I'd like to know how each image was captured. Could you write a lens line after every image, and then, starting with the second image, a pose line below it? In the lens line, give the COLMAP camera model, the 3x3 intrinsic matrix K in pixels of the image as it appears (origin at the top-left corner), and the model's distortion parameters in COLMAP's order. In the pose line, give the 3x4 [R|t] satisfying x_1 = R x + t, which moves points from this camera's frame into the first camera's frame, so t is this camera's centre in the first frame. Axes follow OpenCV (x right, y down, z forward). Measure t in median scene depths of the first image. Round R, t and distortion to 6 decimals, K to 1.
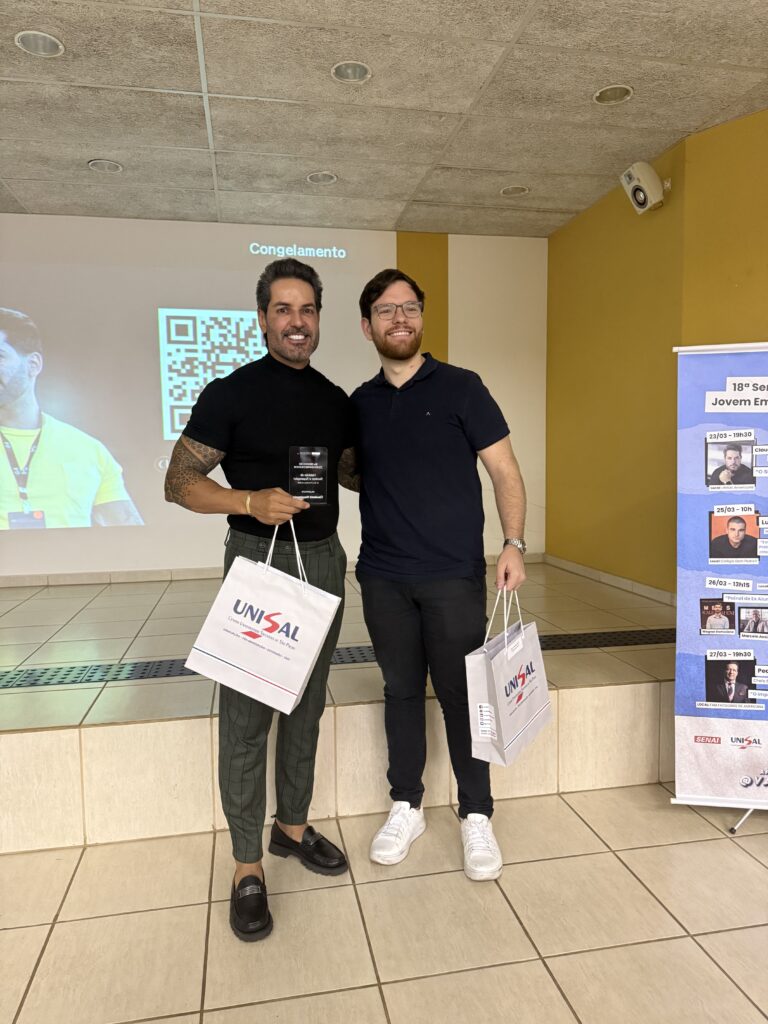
lens RADIAL K [[728.1, 0, 392.6], [0, 728.1, 512.8], [0, 0, 1]] dist [0.021723, -0.030778]
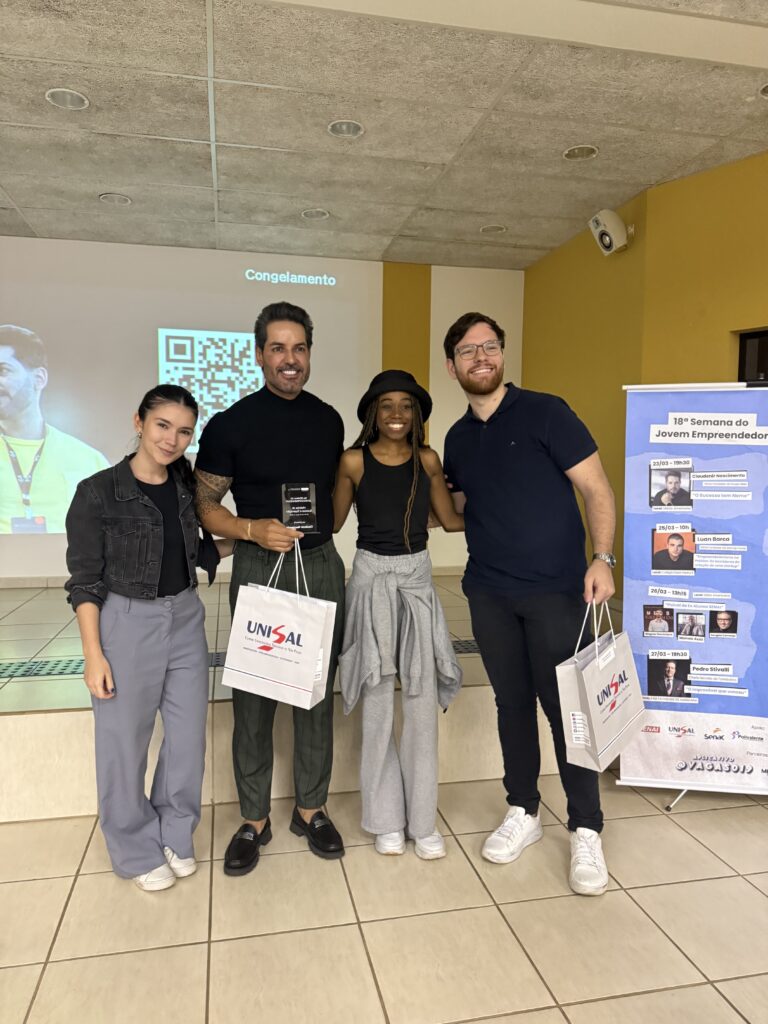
lens RADIAL K [[728.1, 0, 386.3], [0, 728.1, 515.4], [0, 0, 1]] dist [0.021723, -0.030778]
pose [[0.999676, 0.018411, 0.017597, -0.002781], [-0.018203, 0.999763, -0.011924, -0.001013], [-0.017813, 0.011600, 0.999774, -0.082320]]
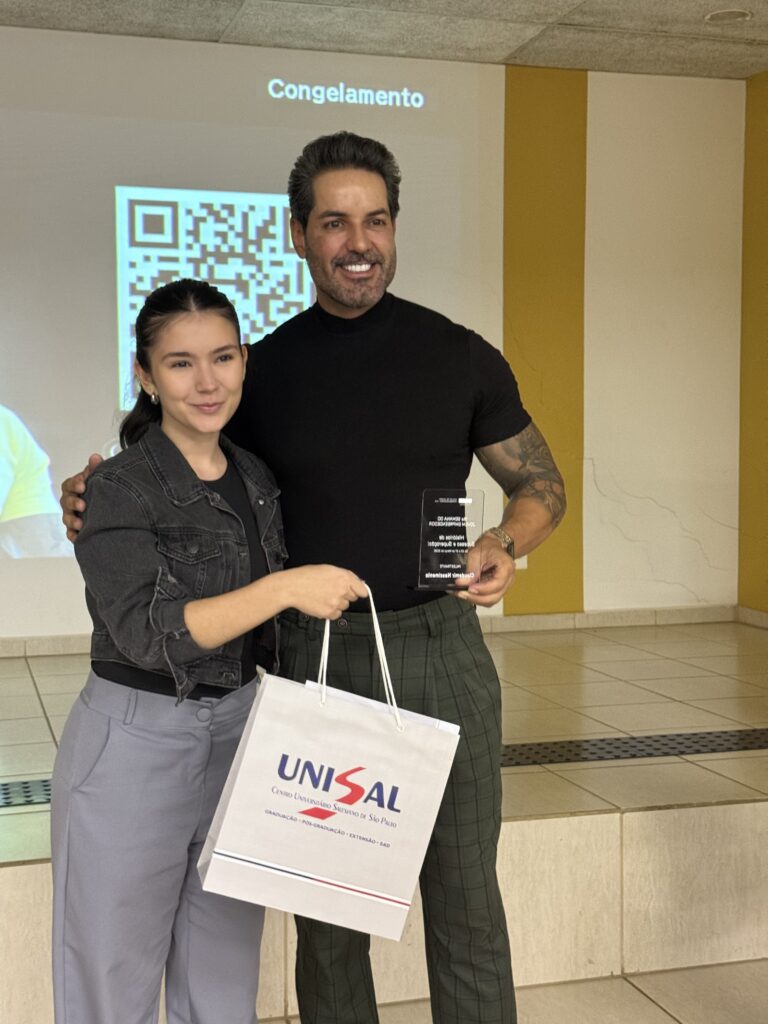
lens RADIAL K [[1466.9, 0, 376.4], [0, 1466.9, 513.1], [0, 0, 1]] dist [0.069075, 0.000000]
pose [[0.995186, 0.004242, 0.097913, -0.276004], [-0.002459, 0.999829, -0.018325, 0.003823], [-0.097974, 0.017996, 0.995026, -0.233418]]
